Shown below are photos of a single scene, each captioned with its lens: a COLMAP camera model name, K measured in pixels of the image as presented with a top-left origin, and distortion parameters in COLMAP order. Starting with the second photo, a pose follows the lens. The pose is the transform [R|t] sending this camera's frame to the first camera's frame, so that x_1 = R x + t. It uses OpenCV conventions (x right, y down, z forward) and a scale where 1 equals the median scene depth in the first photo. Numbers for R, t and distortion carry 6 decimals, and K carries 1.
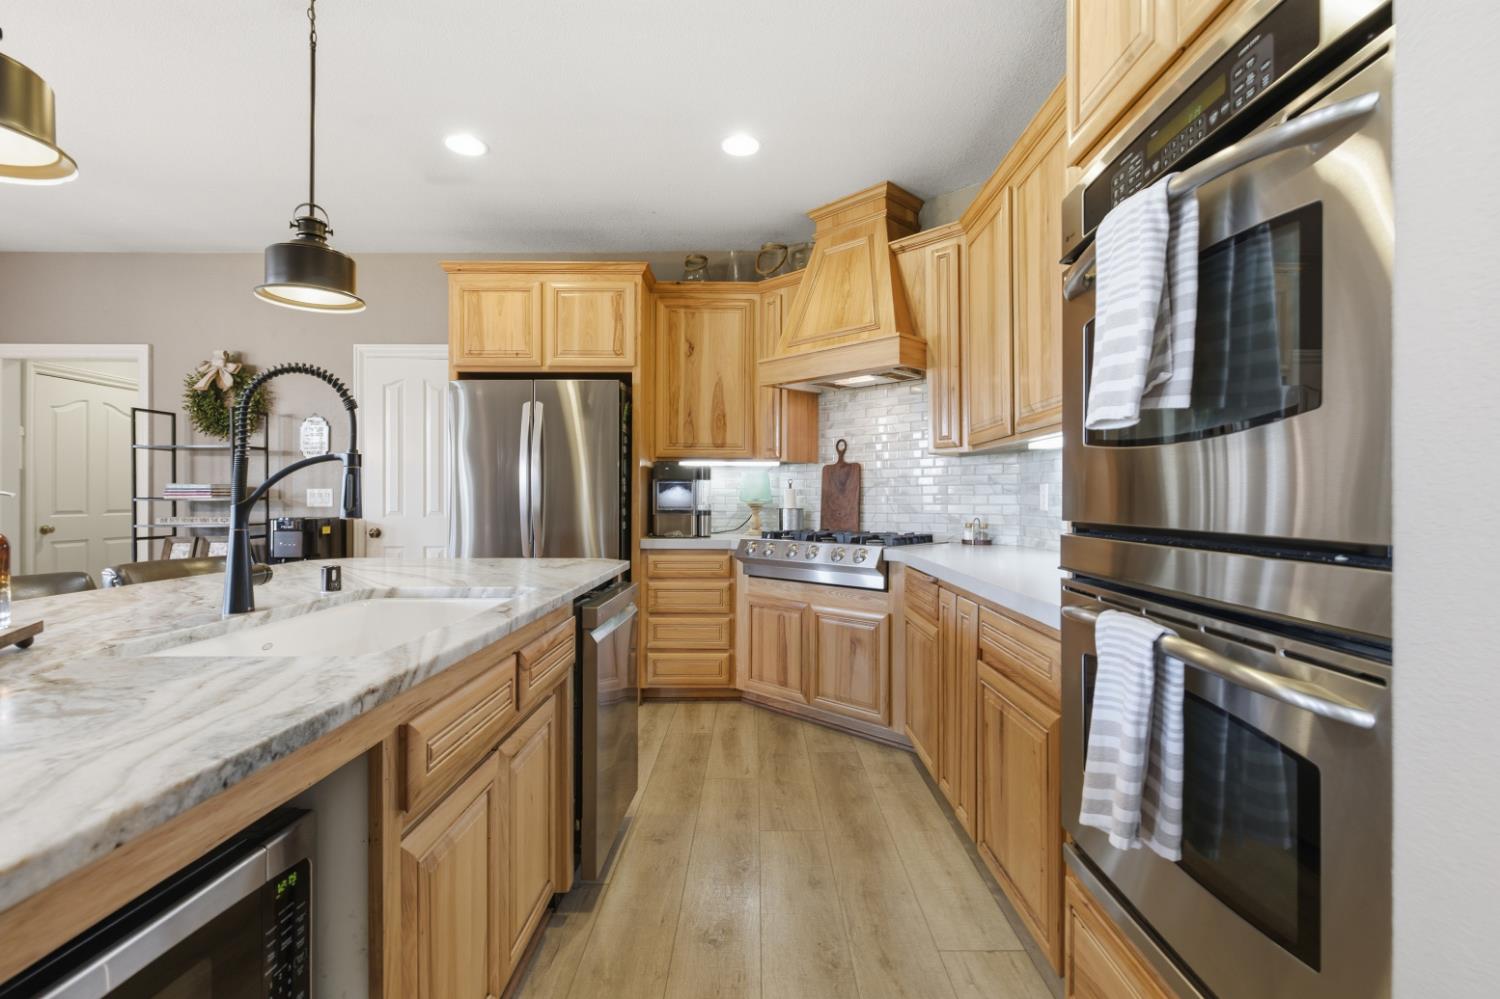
lens RADIAL K [[703.2, 0, 750.0], [0, 703.2, 499.5], [0, 0, 1]] dist [-0.005508, -0.000045]
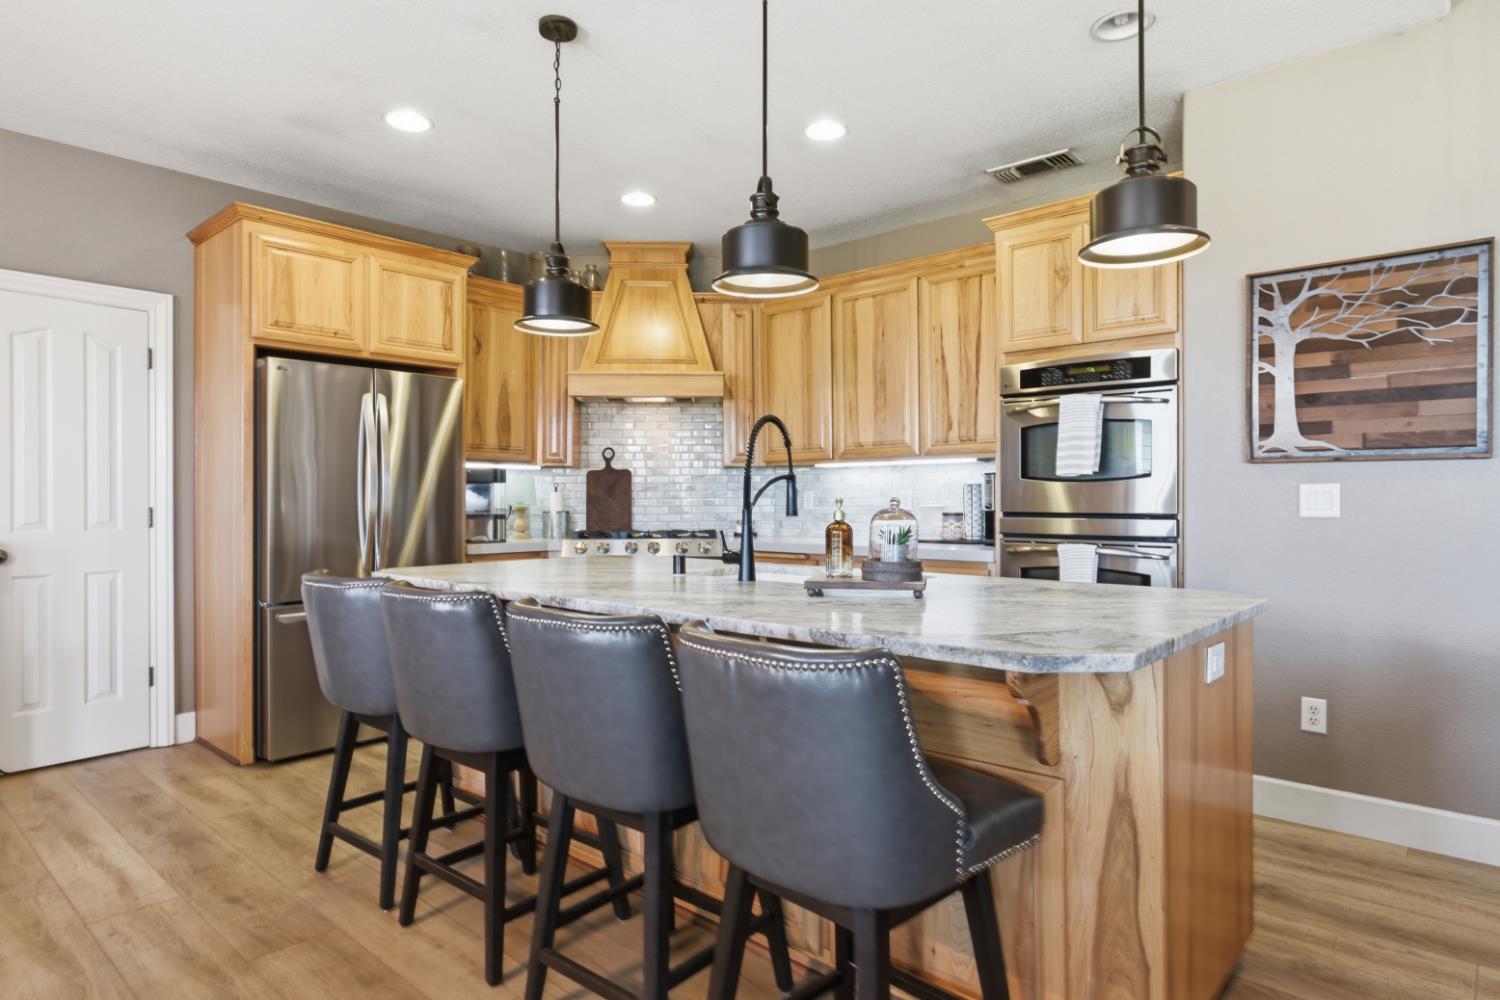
lens RADIAL K [[877.9, 0, 750.0], [0, 877.9, 500.0], [0, 0, 1]] dist [-0.001686, -0.000510]
pose [[0.660649, -0.002485, 0.750691, -0.754536], [0.003977, 0.999992, -0.000189, -0.002387], [-0.750684, 0.003110, 0.660654, -0.074252]]
